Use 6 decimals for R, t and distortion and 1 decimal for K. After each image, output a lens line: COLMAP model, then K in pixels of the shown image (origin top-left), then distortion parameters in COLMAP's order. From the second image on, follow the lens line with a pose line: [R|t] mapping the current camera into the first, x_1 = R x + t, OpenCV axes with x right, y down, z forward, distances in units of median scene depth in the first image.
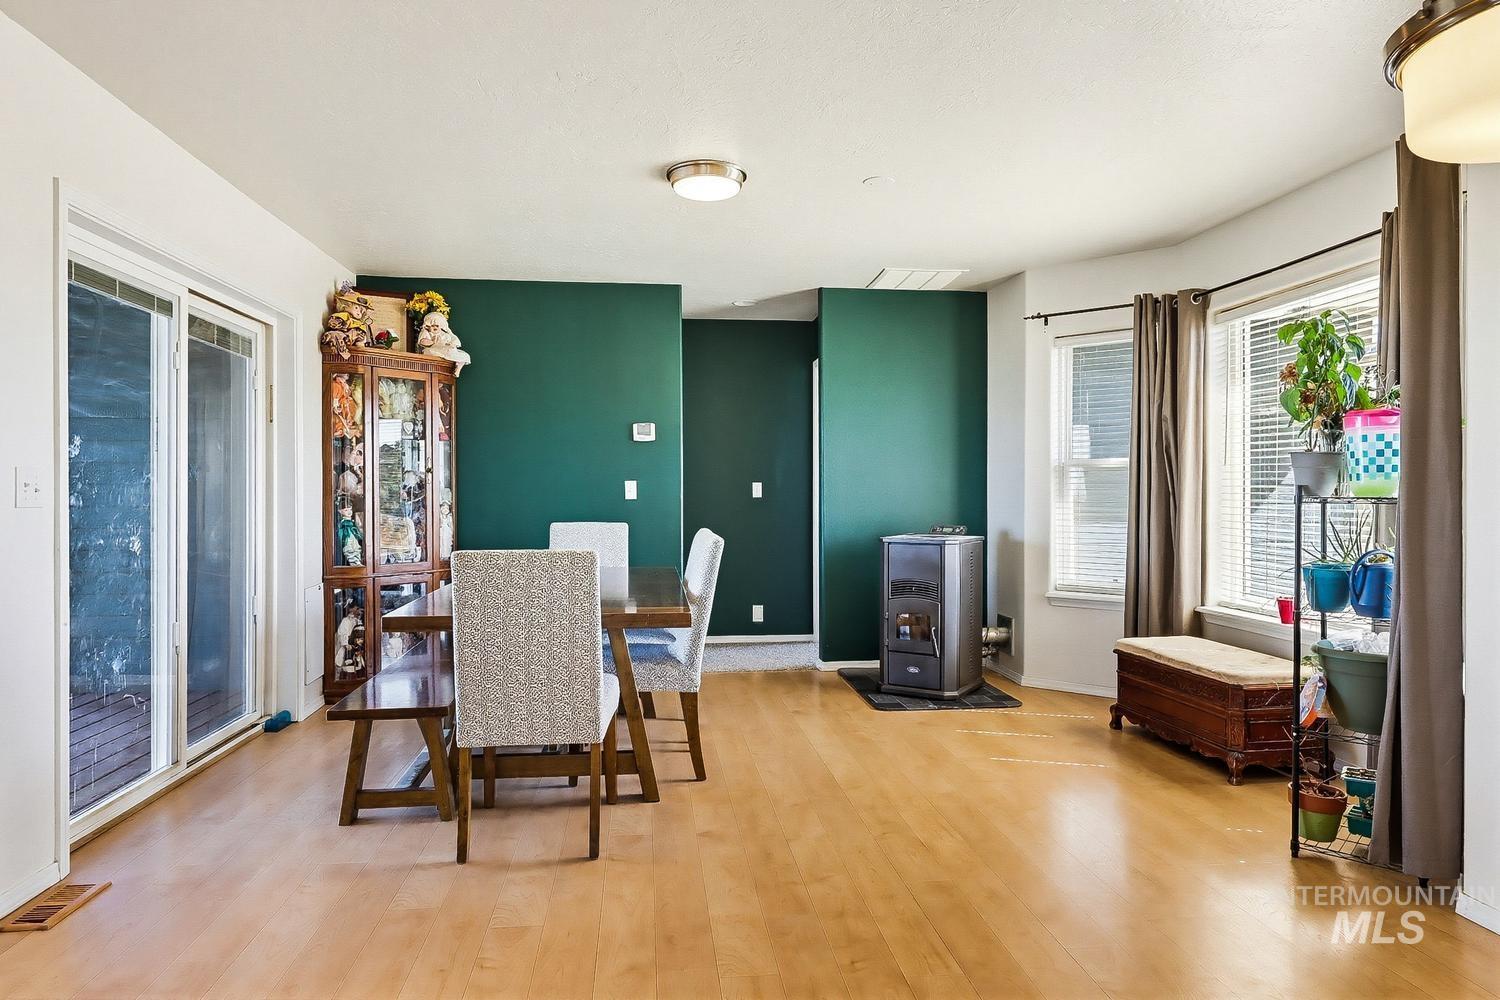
lens RADIAL K [[899.3, 0, 751.4], [0, 899.3, 496.7], [0, 0, 1]] dist [0.026657, 0.001282]
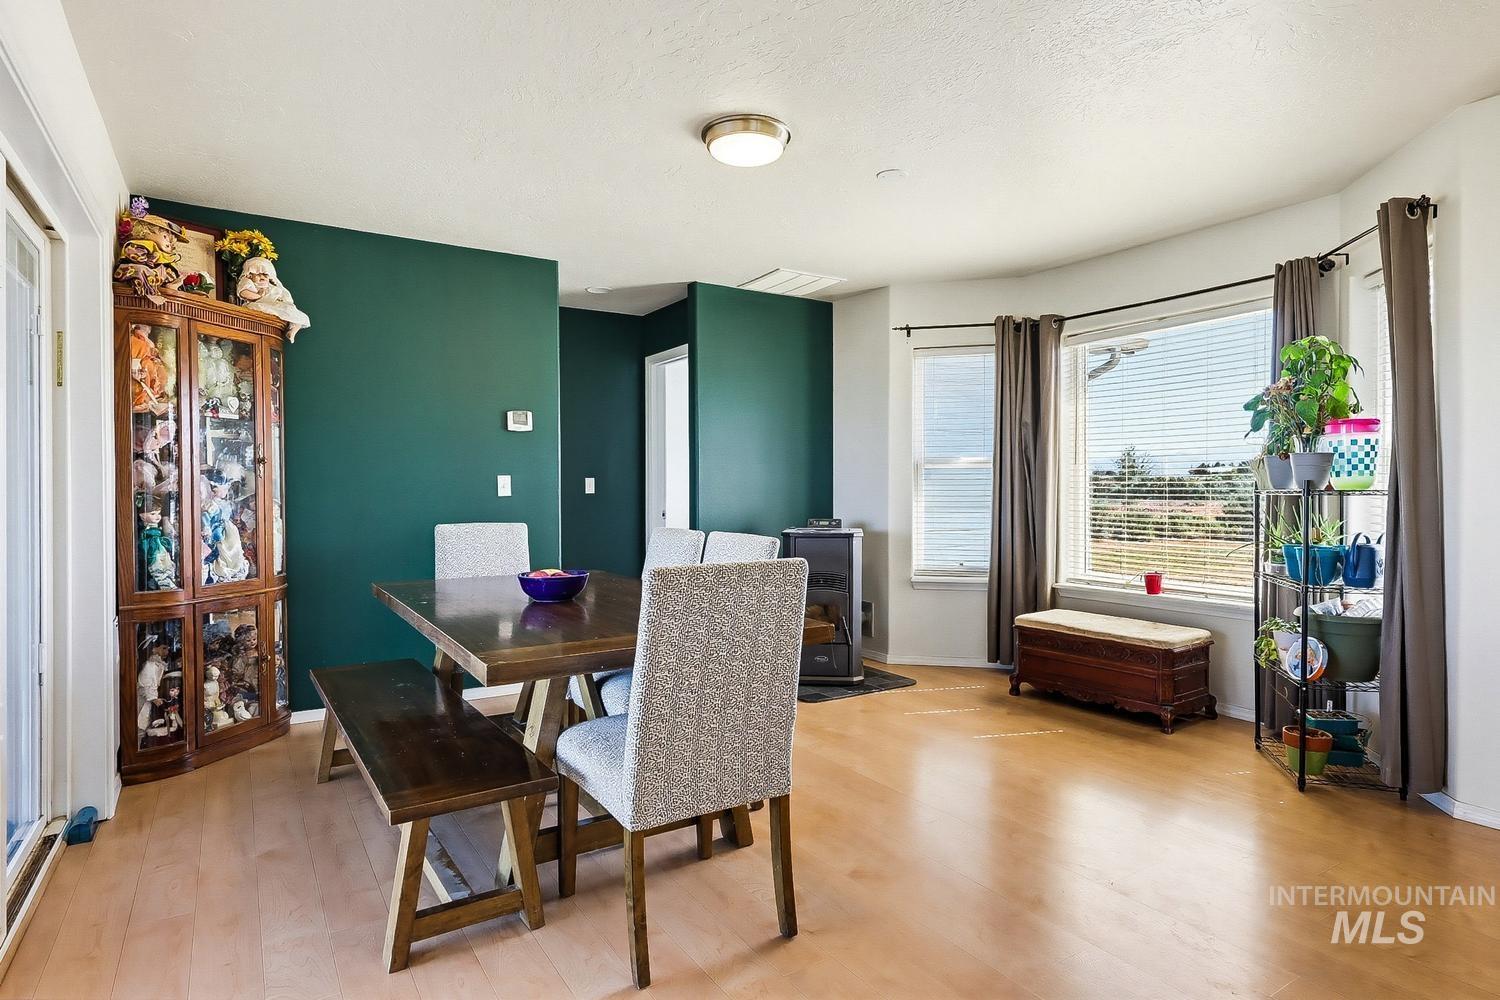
lens RADIAL K [[801.9, 0, 755.2], [0, 801.9, 495.4], [0, 0, 1]] dist [0.016287, -0.001113]
pose [[0.901777, -0.006152, 0.432158, -0.292201], [0.004528, 0.999978, 0.004787, -0.000776], [-0.432178, -0.002360, 0.901785, 0.205302]]
